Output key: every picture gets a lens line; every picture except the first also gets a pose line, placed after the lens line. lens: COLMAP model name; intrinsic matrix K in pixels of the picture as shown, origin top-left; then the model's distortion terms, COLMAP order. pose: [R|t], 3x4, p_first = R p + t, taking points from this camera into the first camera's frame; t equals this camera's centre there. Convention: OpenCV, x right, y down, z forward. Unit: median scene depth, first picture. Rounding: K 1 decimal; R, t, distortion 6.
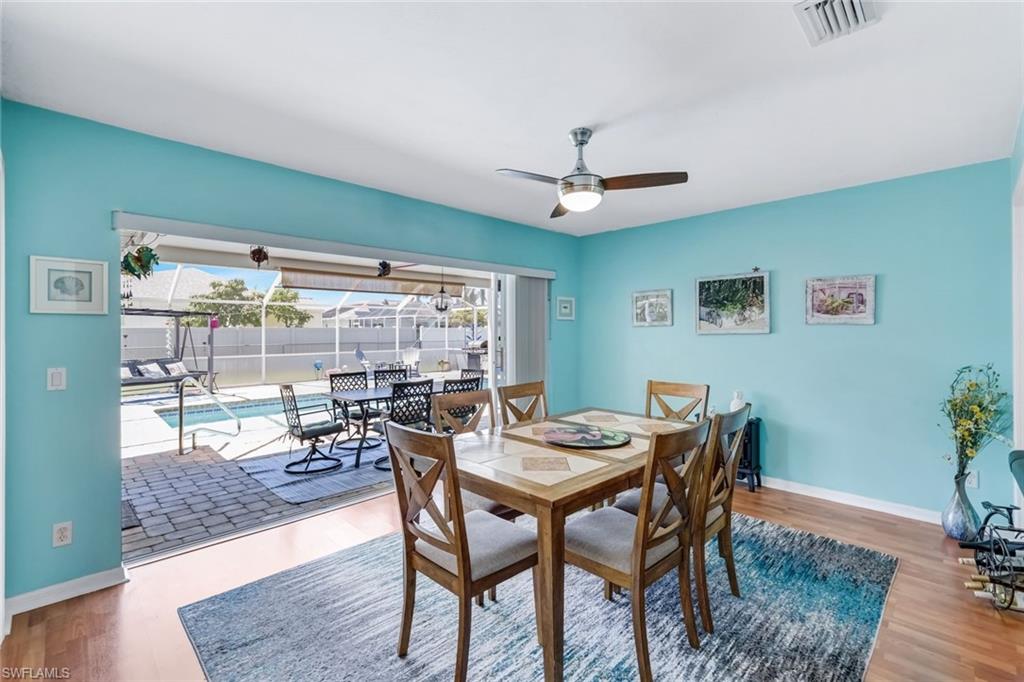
lens RADIAL K [[449.9, 0, 511.3], [0, 449.9, 333.4], [0, 0, 1]] dist [0.001483, -0.000062]
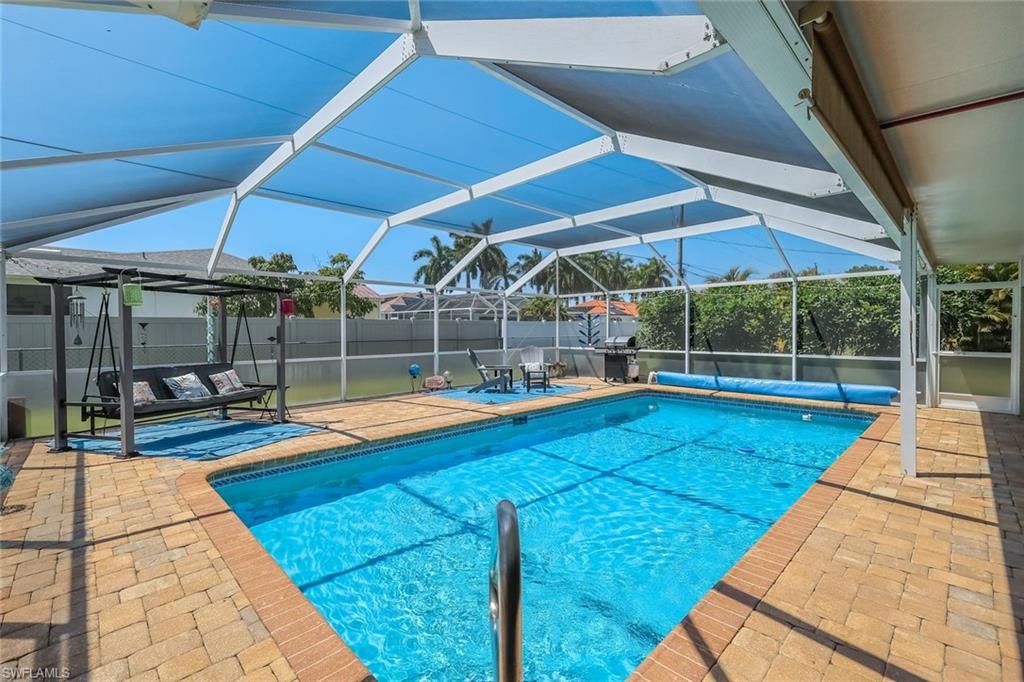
lens RADIAL K [[444.3, 0, 512.5], [0, 444.3, 335.4], [0, 0, 1]] dist [0.001361, 0.000176]
pose [[0.999998, 0.002111, -0.000424, -0.373283], [-0.002107, 0.999951, 0.009644, 0.011214], [0.000444, -0.009643, 0.999953, 0.421937]]
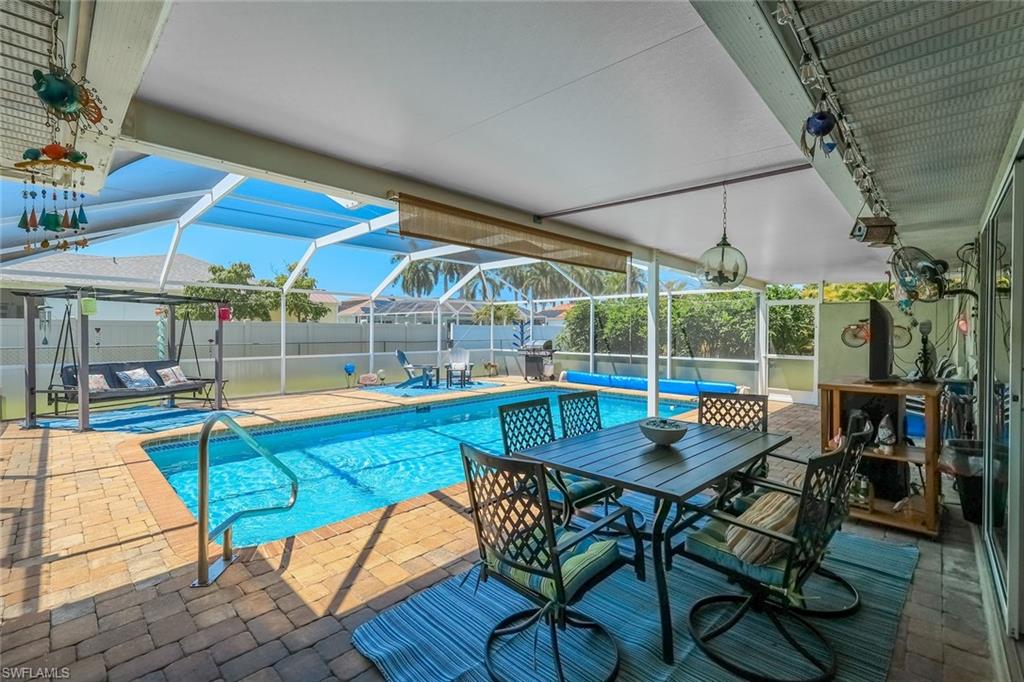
lens RADIAL K [[444.3, 0, 512.5], [0, 444.3, 335.4], [0, 0, 1]] dist [0.001361, 0.000176]
pose [[0.999534, 0.009800, 0.028921, -0.219859], [-0.009957, 0.999936, 0.005298, 0.004750], [-0.028867, -0.005584, 0.999568, 0.273249]]
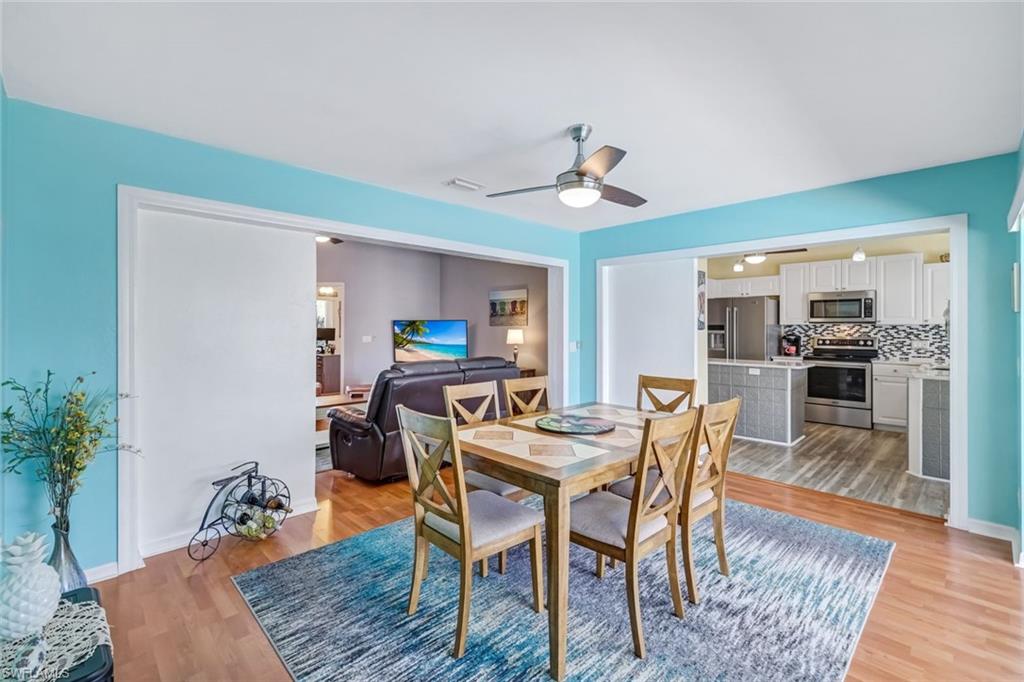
lens RADIAL K [[453.9, 0, 510.9], [0, 453.9, 327.2], [0, 0, 1]] dist [0.001818, 0.000488]
pose [[-0.999959, 0.001878, 0.008803, 0.071070], [0.001901, 0.999995, 0.002618, -0.002238], [-0.008798, 0.002635, -0.999958, 0.475474]]
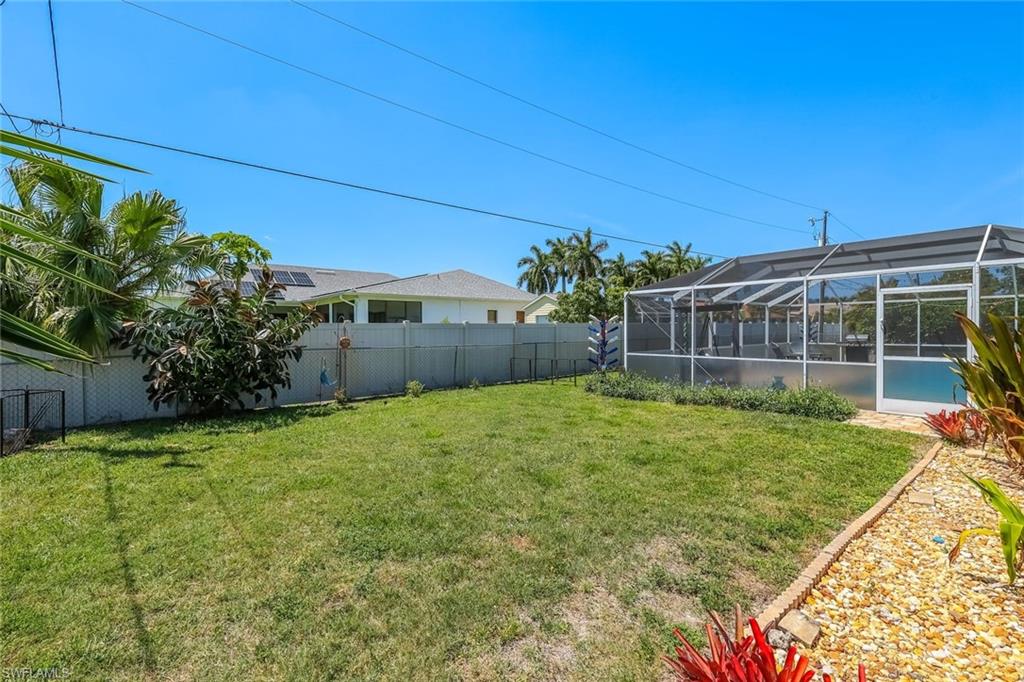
lens RADIAL K [[444.3, 0, 512.5], [0, 444.3, 335.4], [0, 0, 1]] dist [0.001361, 0.000176]
pose [[0.995751, -0.000437, -0.092082, -1.164440], [0.001257, 0.999960, 0.008848, 0.011554], [0.092074, -0.008926, 0.995712, -0.140773]]
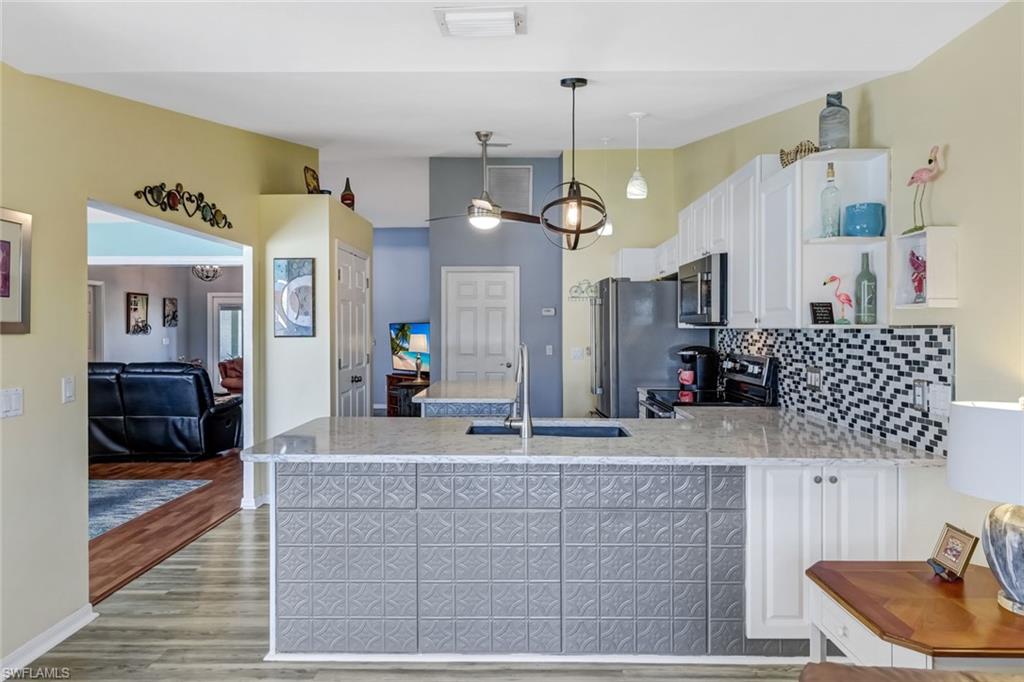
lens RADIAL K [[609.5, 0, 510.7], [0, 609.5, 329.6], [0, 0, 1]] dist [0.003094, 0.002380]
pose [[-0.700496, 0.001887, 0.713654, -0.548044], [0.004900, 0.999986, 0.002166, -0.004185], [-0.713640, 0.005015, -0.700495, 0.227412]]
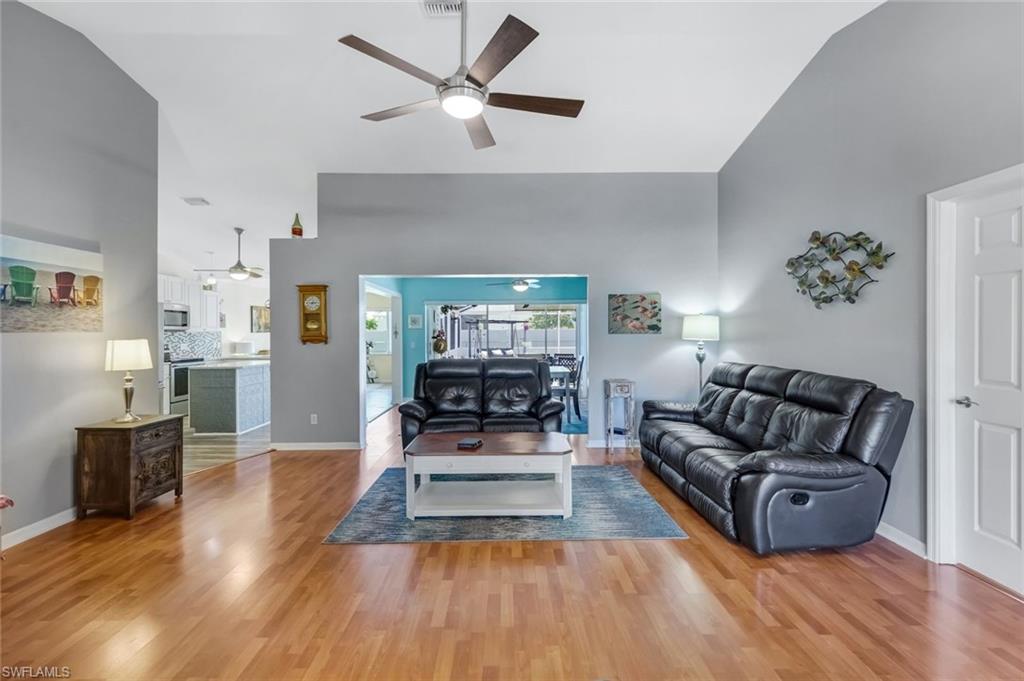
lens RADIAL K [[449.9, 0, 511.3], [0, 449.9, 332.9], [0, 0, 1]] dist [0.001483, -0.000062]
pose [[0.717531, 0.001101, -0.696525, 0.496688], [-0.000447, 0.999999, 0.001120, -0.002635], [0.696526, -0.000492, 0.717531, -0.258978]]
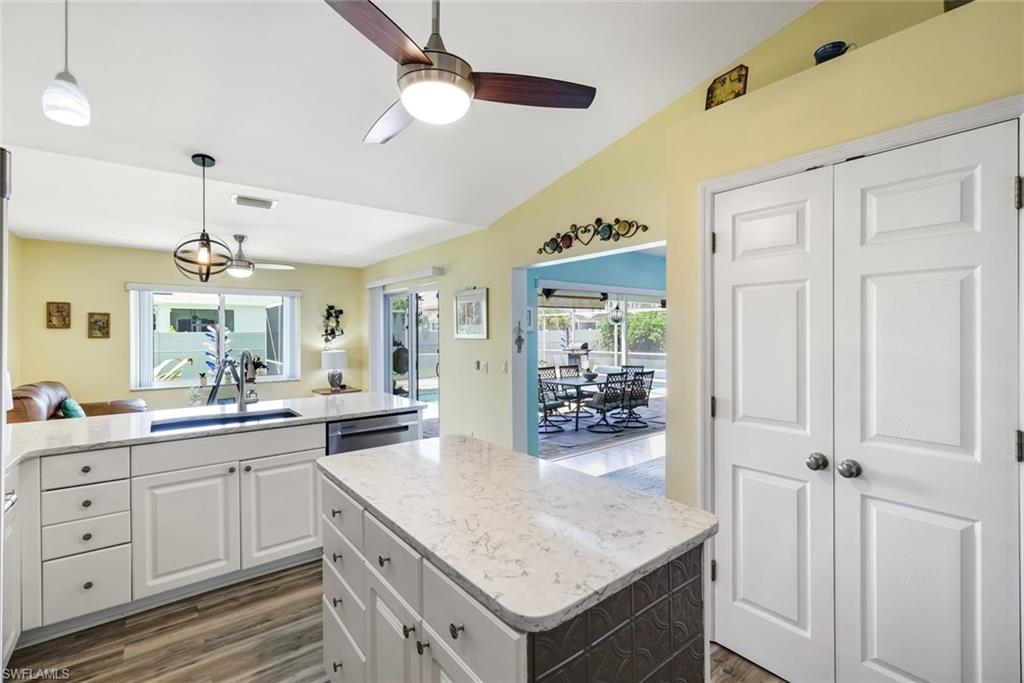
lens RADIAL K [[449.9, 0, 511.3], [0, 449.9, 333.9], [0, 0, 1]] dist [0.001483, -0.000062]
pose [[0.994197, 0.000606, -0.107577, -0.177780], [-0.000702, 0.999999, -0.000853, -0.007361], [0.107577, 0.000924, 0.994196, -0.212894]]
